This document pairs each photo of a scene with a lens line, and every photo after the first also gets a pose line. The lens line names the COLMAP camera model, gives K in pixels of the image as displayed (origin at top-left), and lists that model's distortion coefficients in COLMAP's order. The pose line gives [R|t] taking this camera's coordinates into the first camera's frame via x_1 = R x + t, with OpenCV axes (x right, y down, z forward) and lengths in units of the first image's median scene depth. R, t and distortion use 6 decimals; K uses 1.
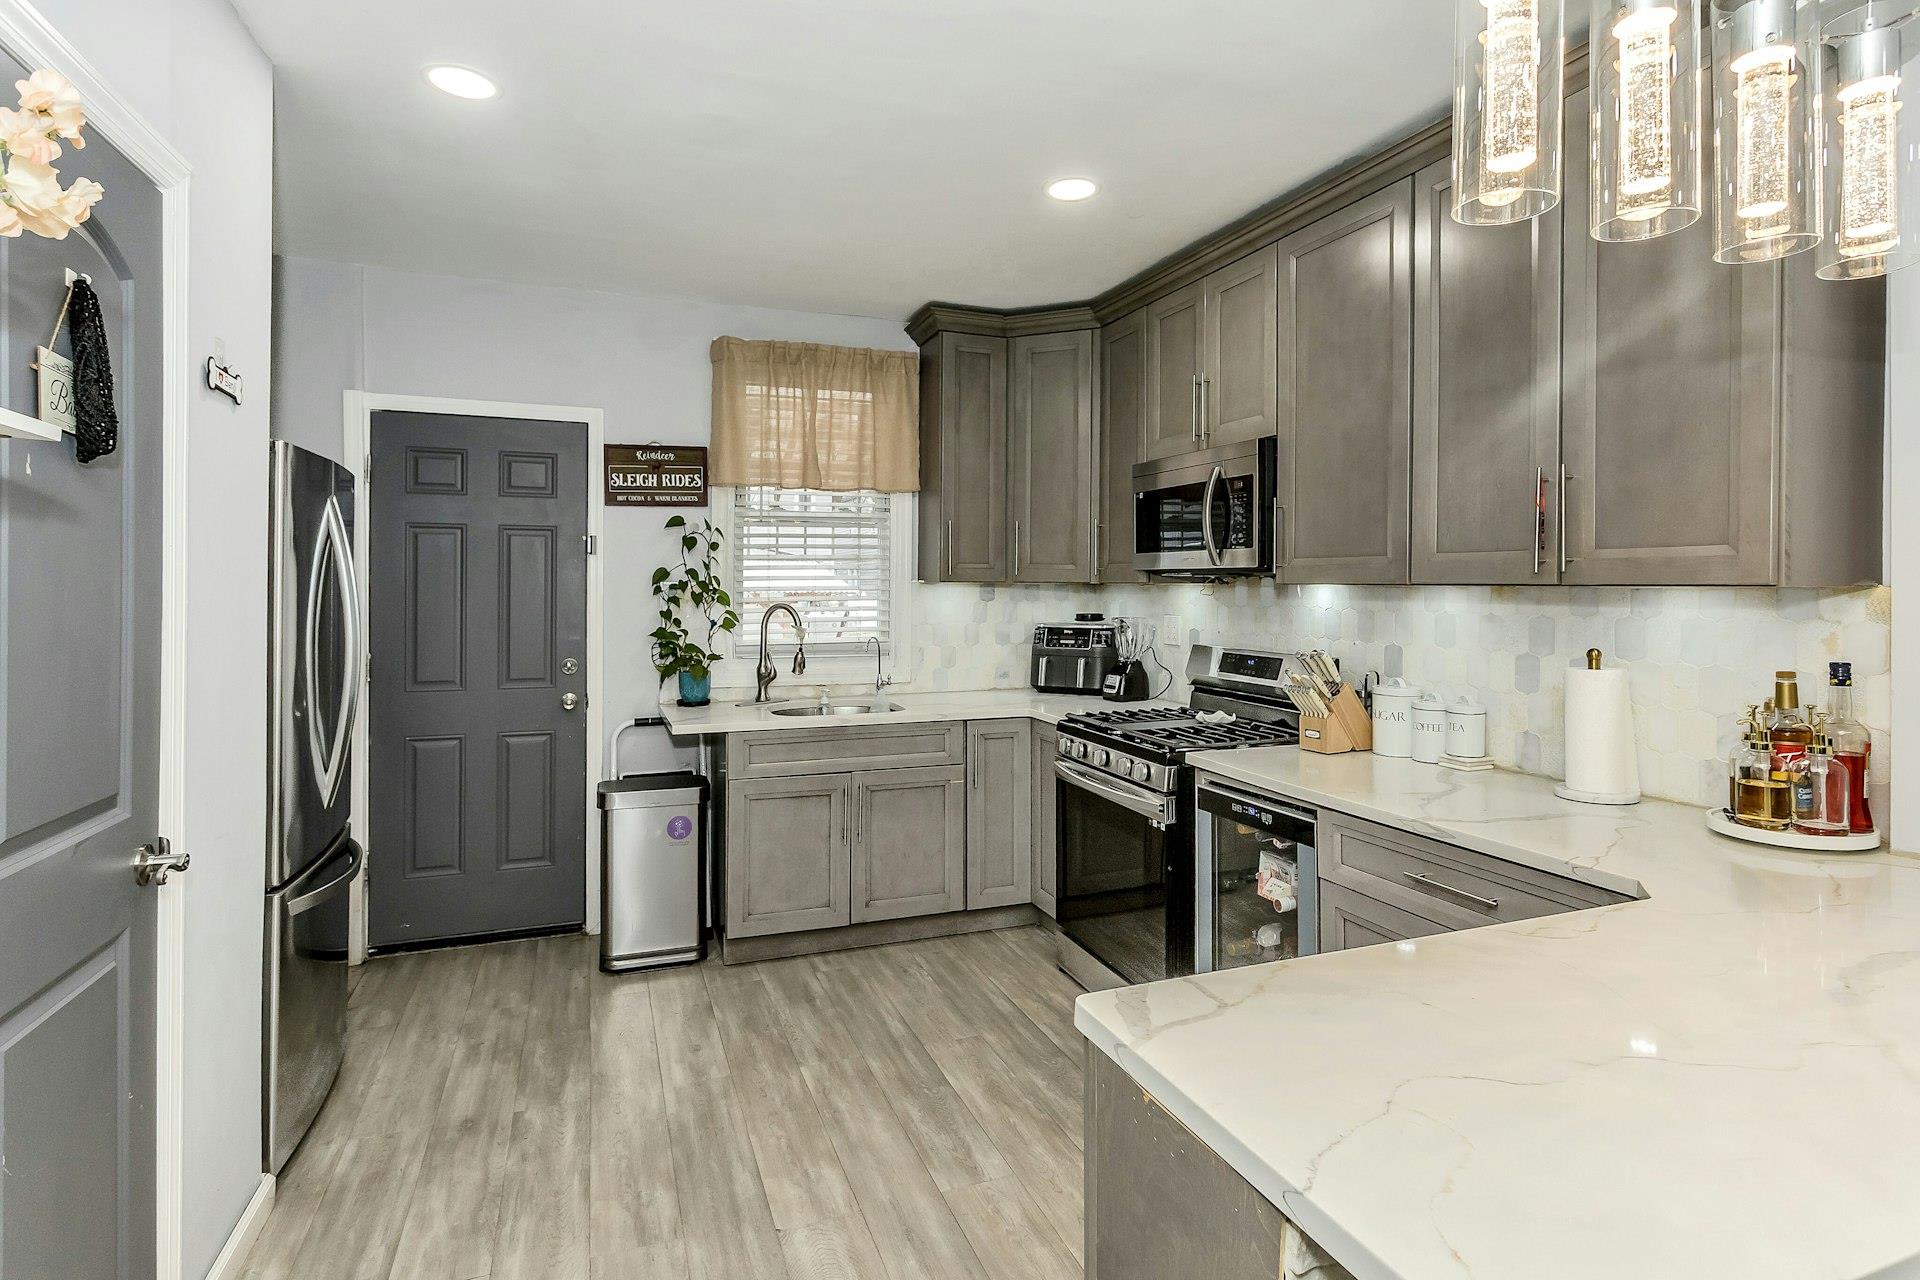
lens RADIAL K [[986.8, 0, 968.8], [0, 986.8, 571.6], [0, 0, 1]] dist [0.006410, 0.003840]
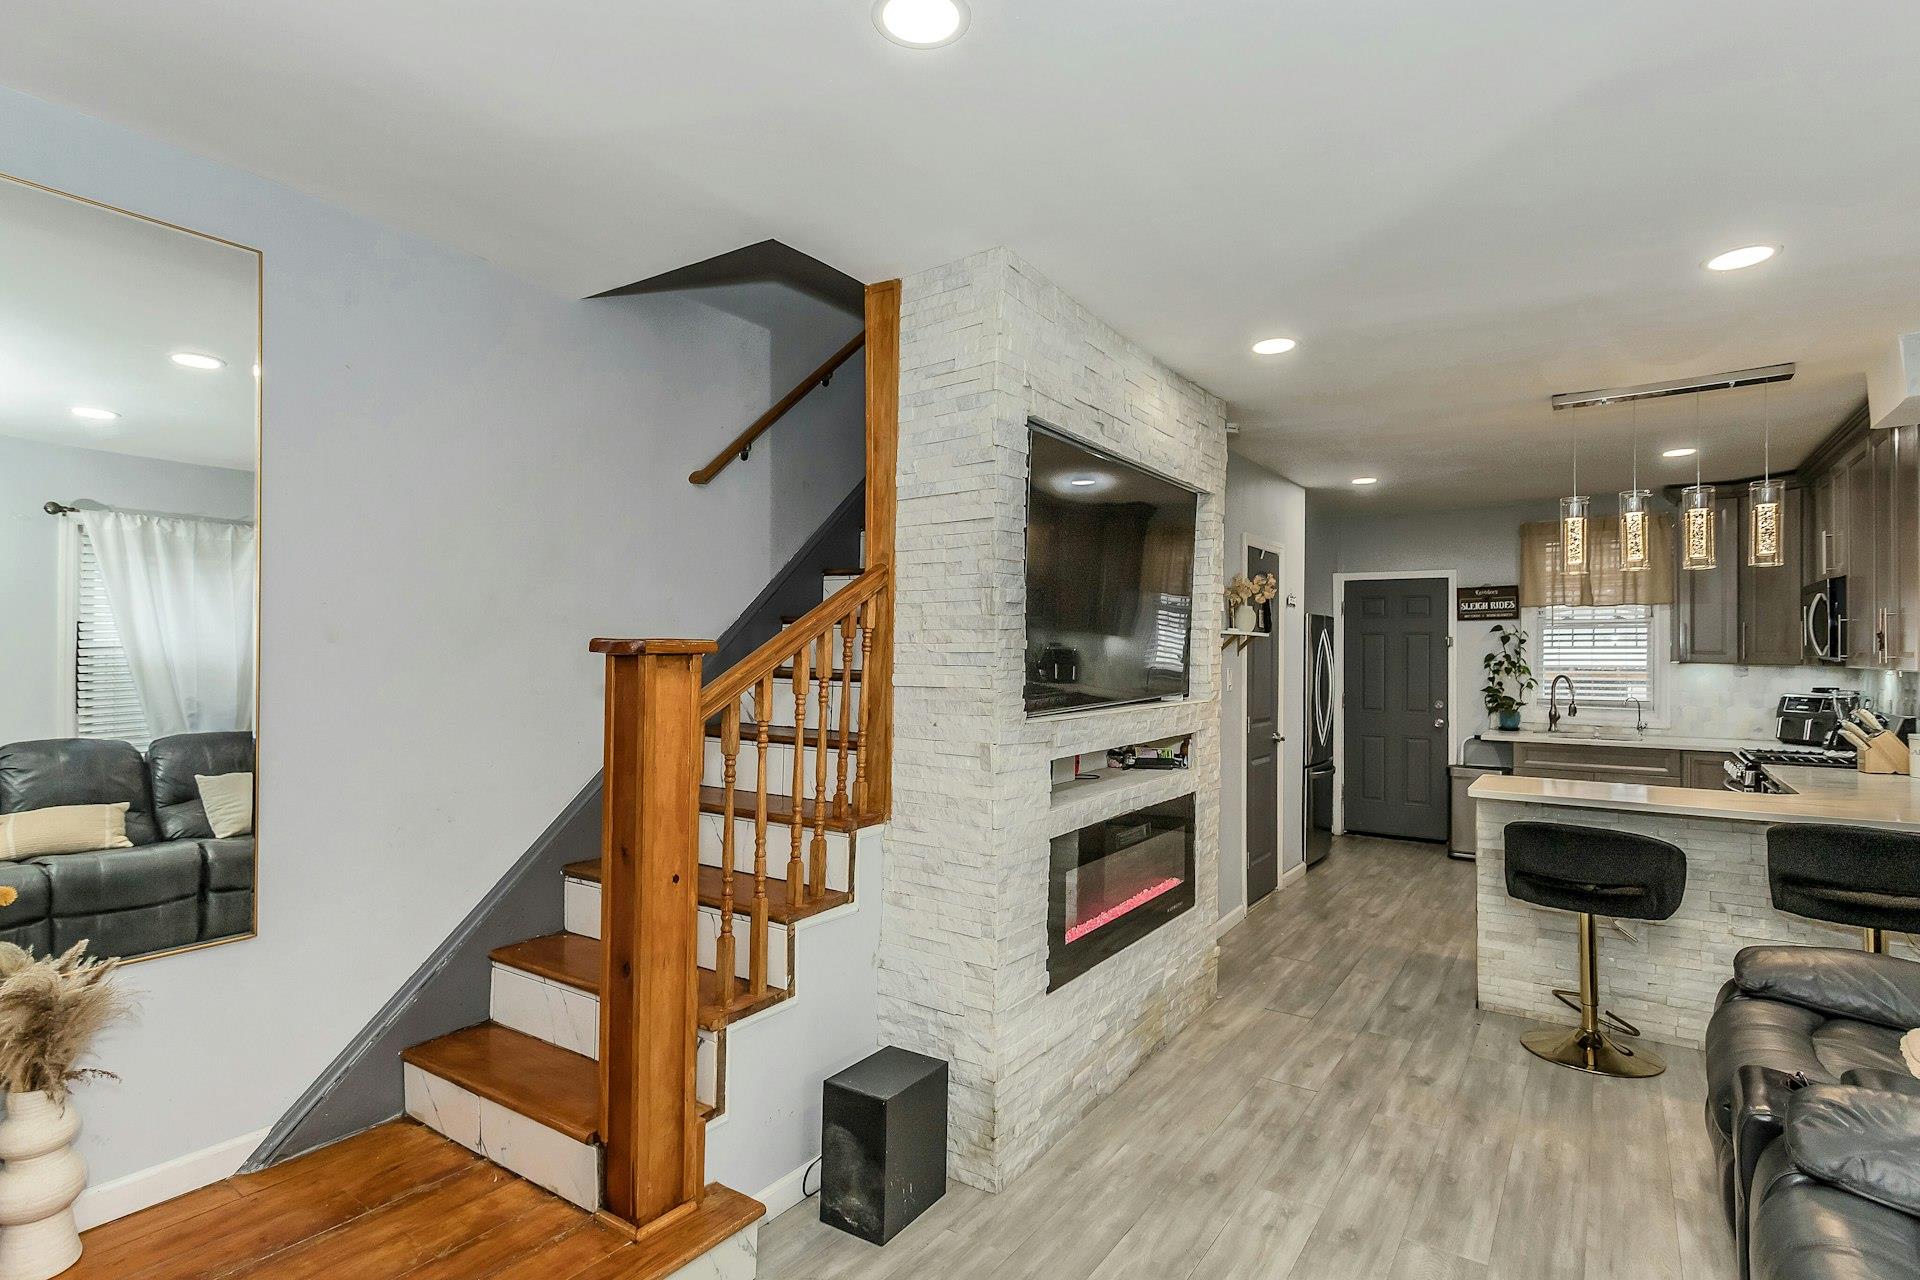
lens RADIAL K [[986.8, 0, 965.3], [0, 986.8, 649.6], [0, 0, 1]] dist [0.006410, 0.003840]
pose [[0.581056, 0.000672, -0.813863, 0.608812], [0.003596, 0.999988, 0.003394, -0.020809], [0.813855, -0.004899, 0.581047, -0.845281]]
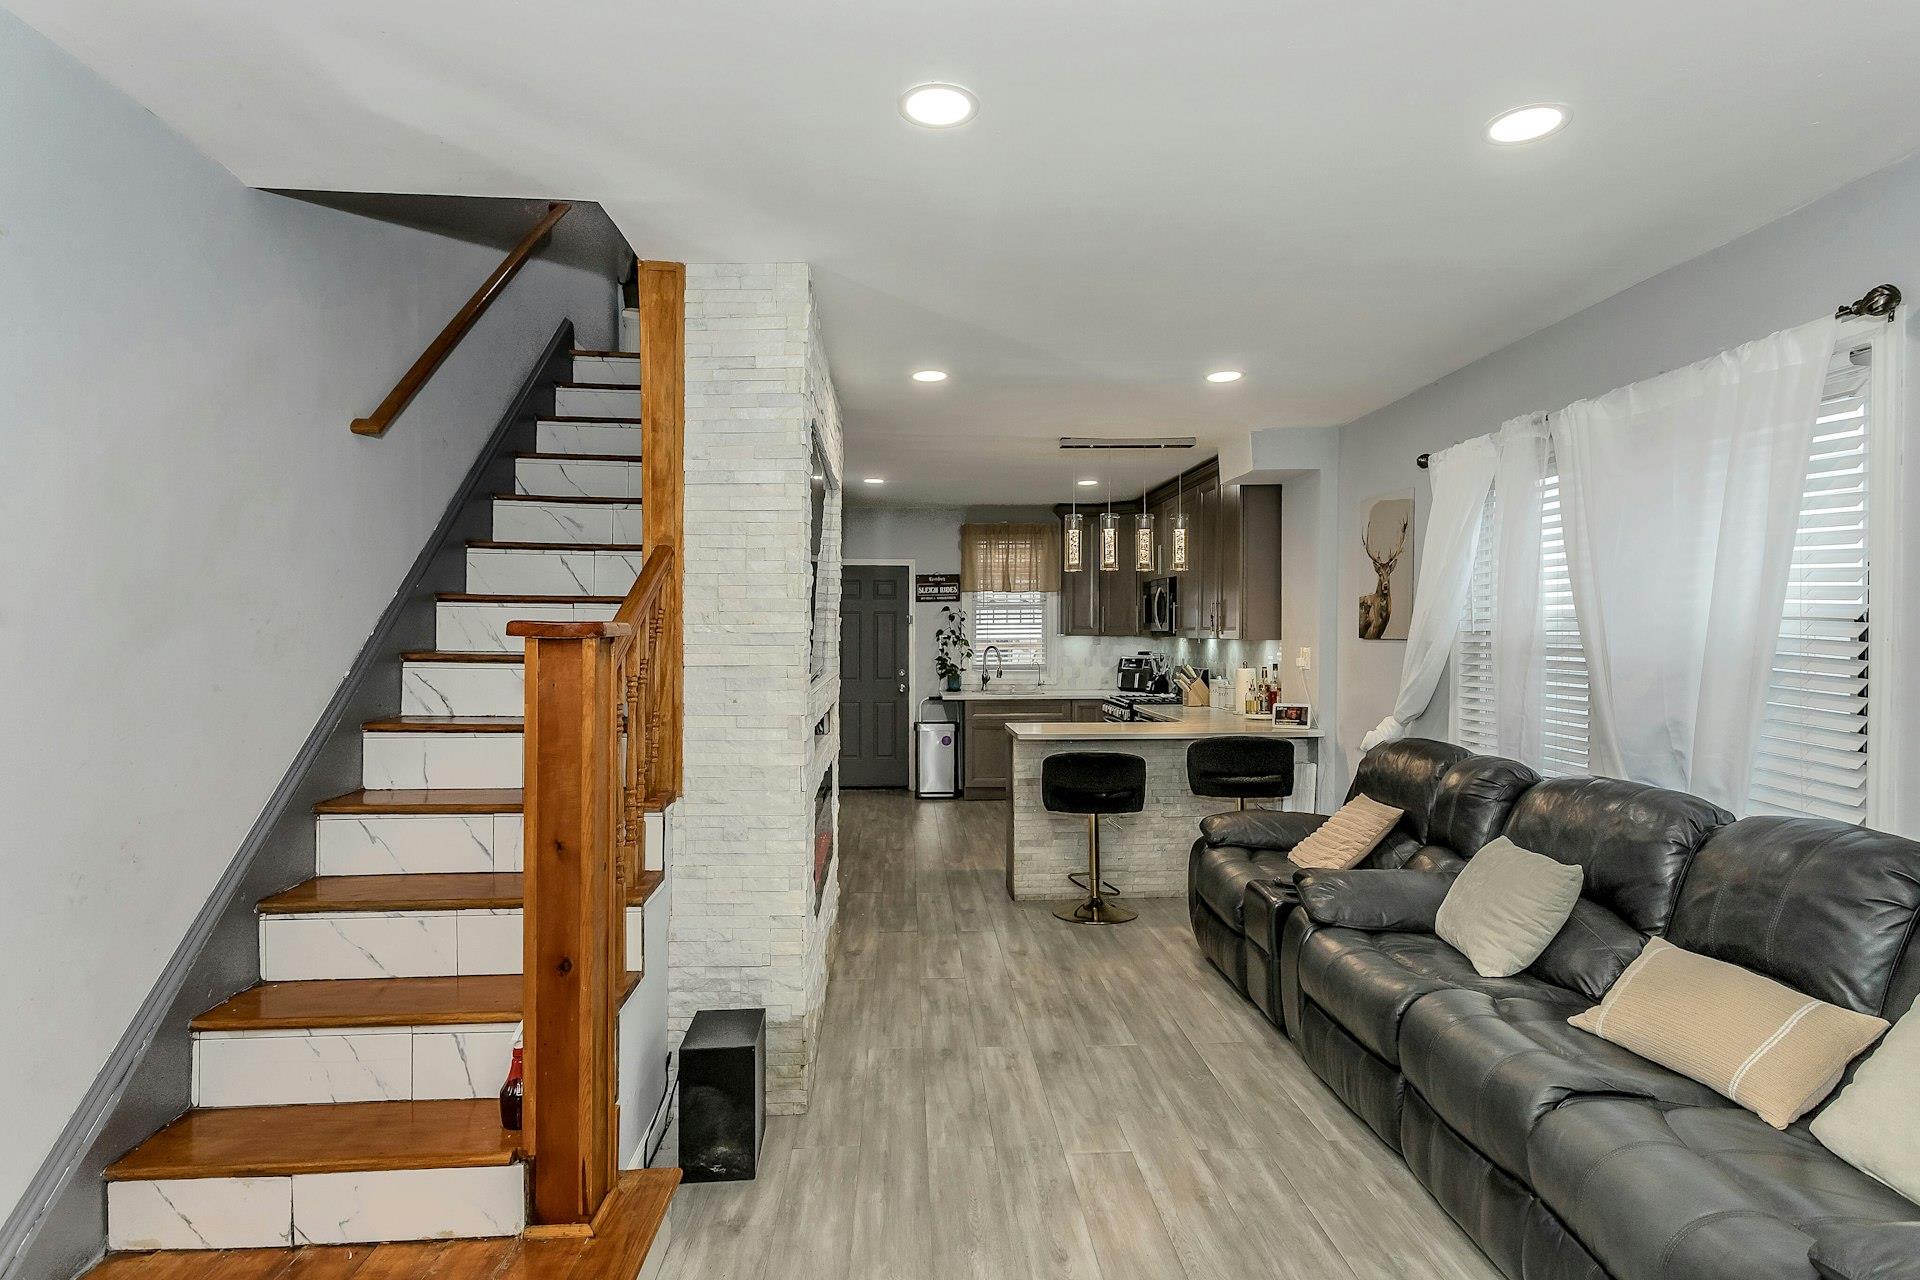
lens RADIAL K [[986.8, 0, 1004.1], [0, 986.8, 659.1], [0, 0, 1]] dist [0.006410, 0.003840]
pose [[0.963154, 0.006746, -0.268867, 0.426731], [0.004158, 0.999192, 0.039966, -0.025441], [0.268920, -0.039611, 0.962348, -1.105136]]
